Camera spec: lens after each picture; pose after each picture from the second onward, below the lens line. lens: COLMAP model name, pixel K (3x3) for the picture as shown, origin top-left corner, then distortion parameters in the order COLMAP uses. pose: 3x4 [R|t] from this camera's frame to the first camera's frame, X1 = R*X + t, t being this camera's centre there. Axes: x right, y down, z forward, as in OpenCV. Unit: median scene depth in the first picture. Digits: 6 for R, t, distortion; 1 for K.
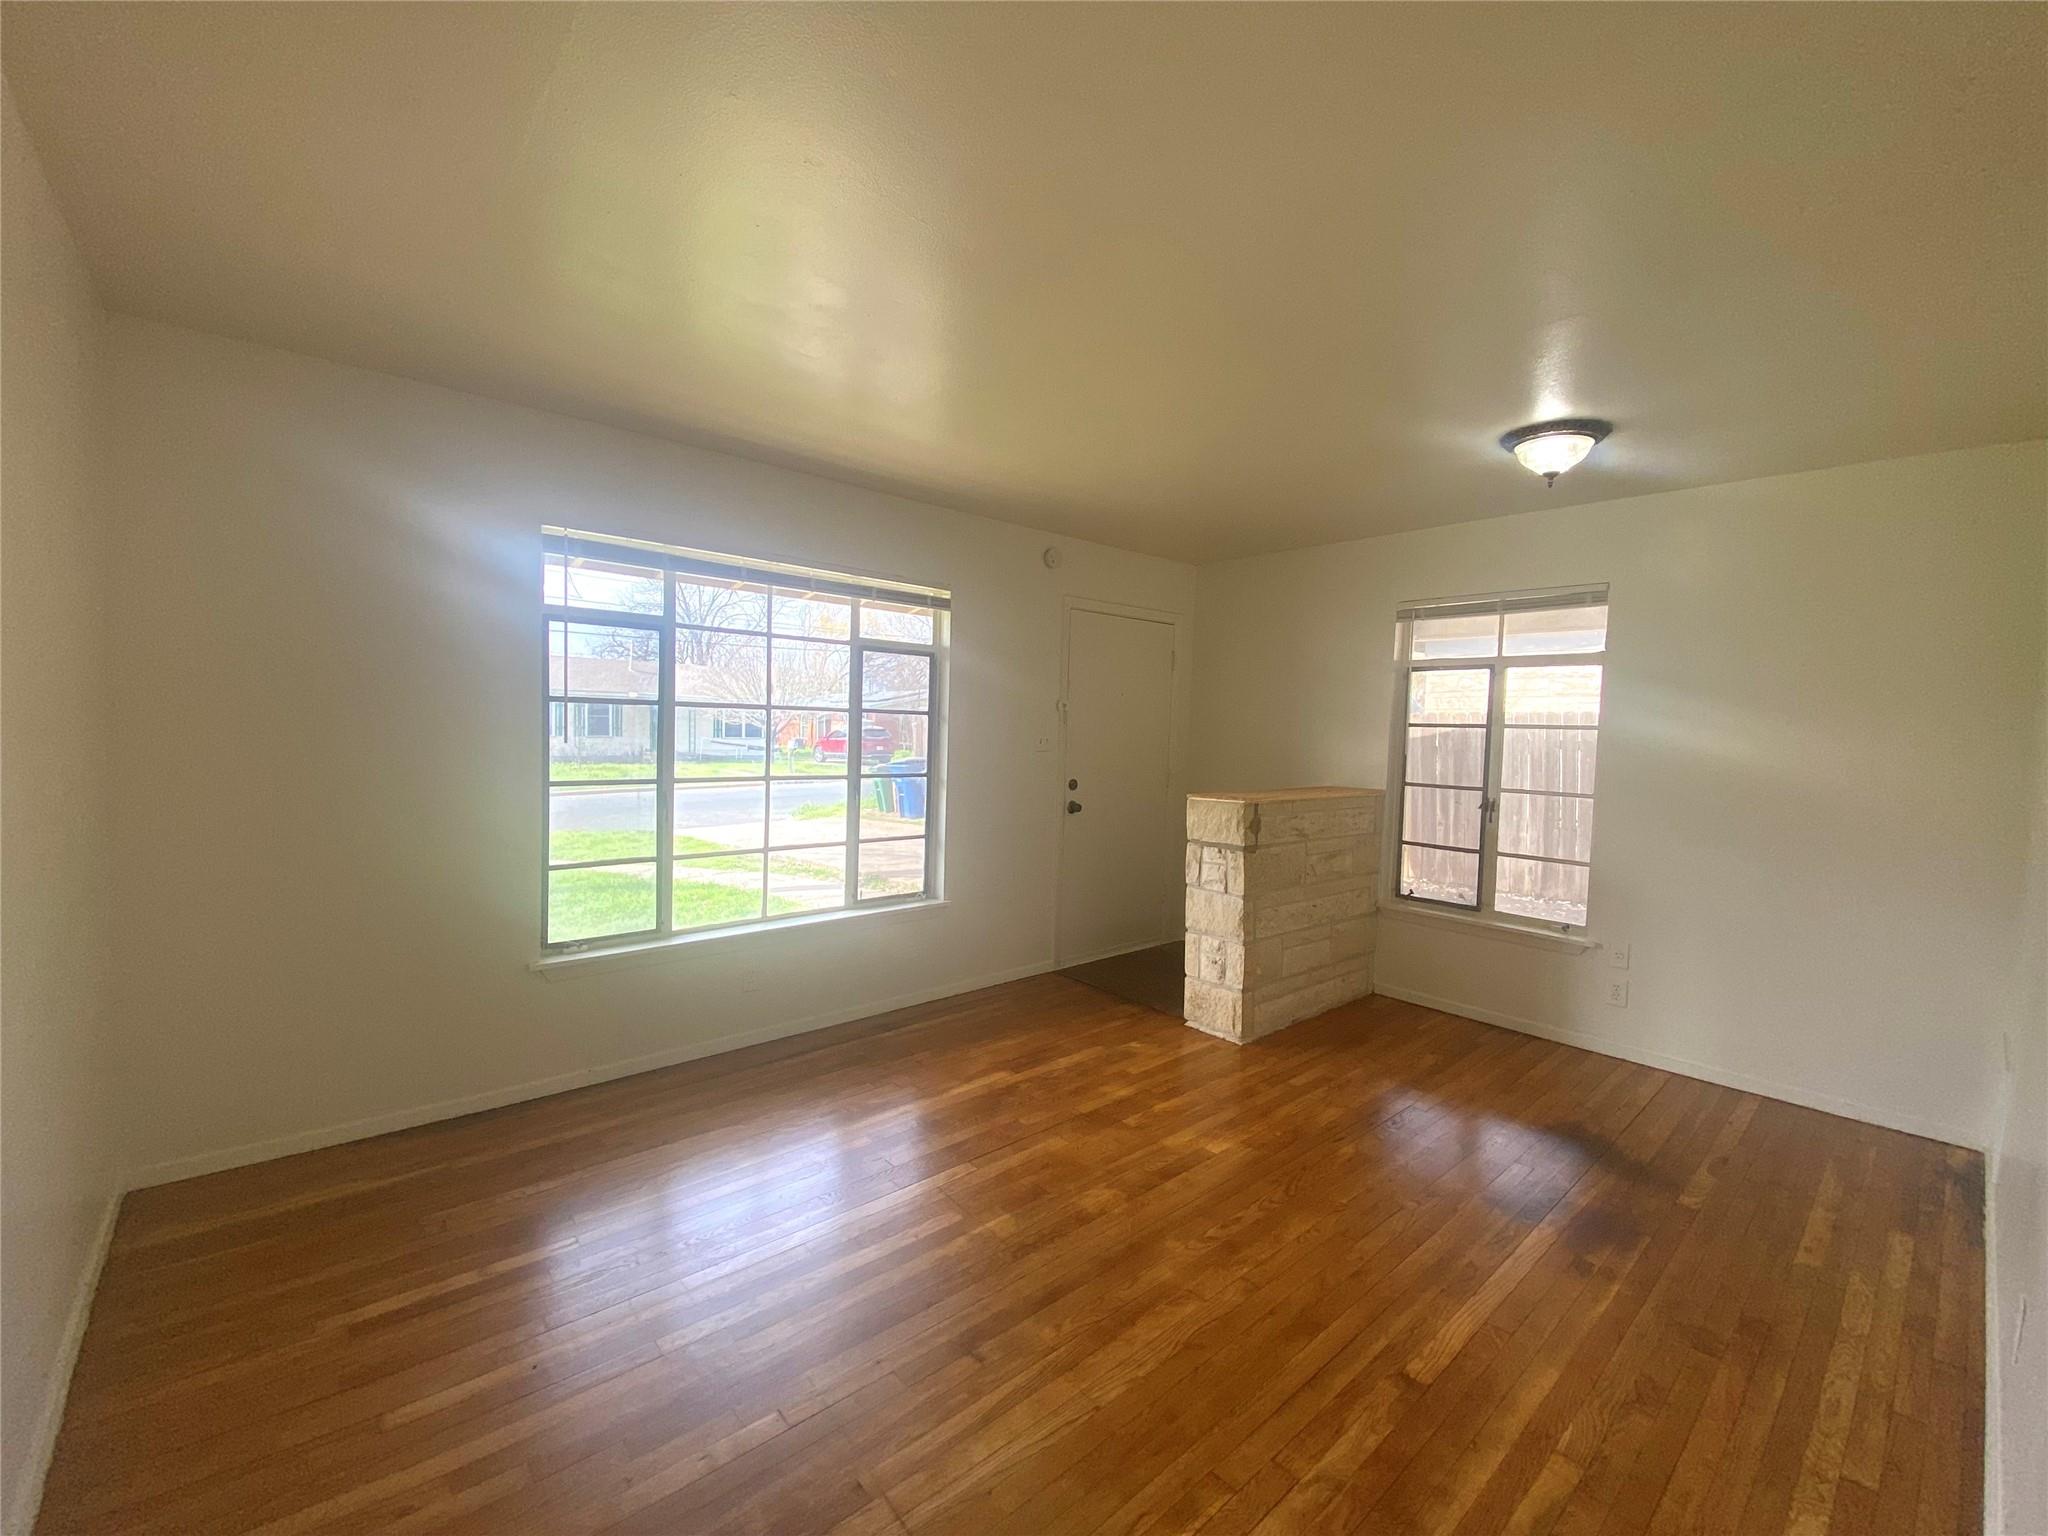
lens RADIAL K [[832.0, 0, 1018.3], [0, 832.0, 766.4], [0, 0, 1]] dist [0.026760, -0.001765]
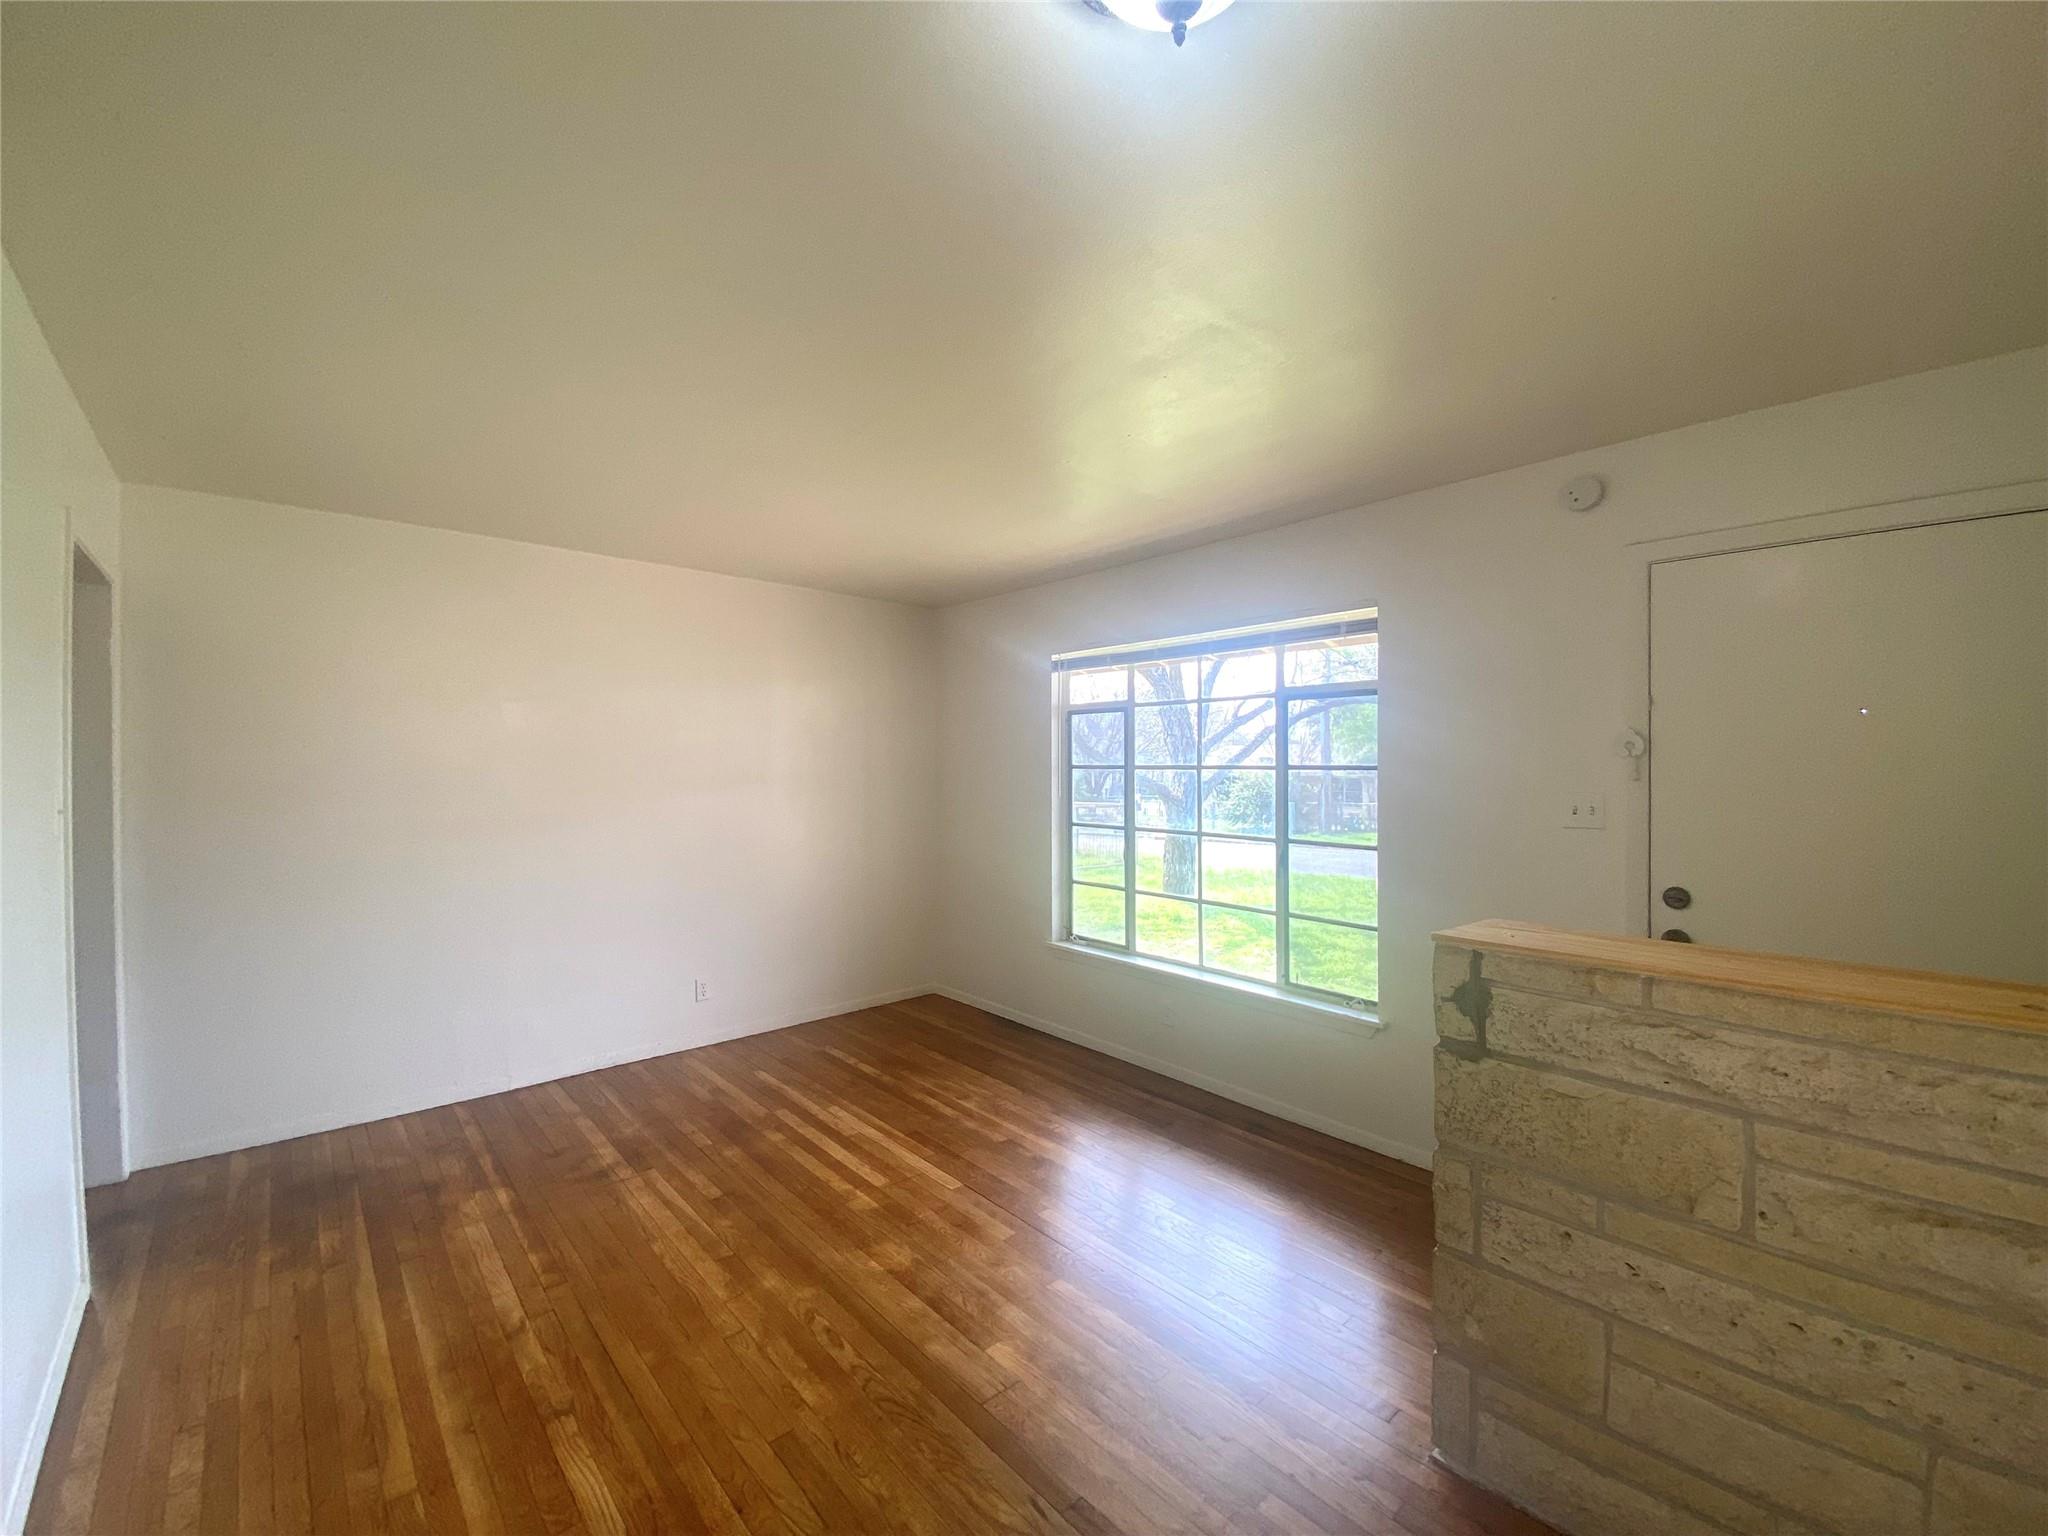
lens RADIAL K [[832.0, 0, 1019.0], [0, 832.0, 767.6], [0, 0, 1]] dist [0.026760, -0.001765]
pose [[0.013609, -0.023450, -0.999632, 0.820558], [-0.043724, 0.998755, -0.024024, -0.038001], [0.998951, 0.044035, 0.012567, 0.811085]]
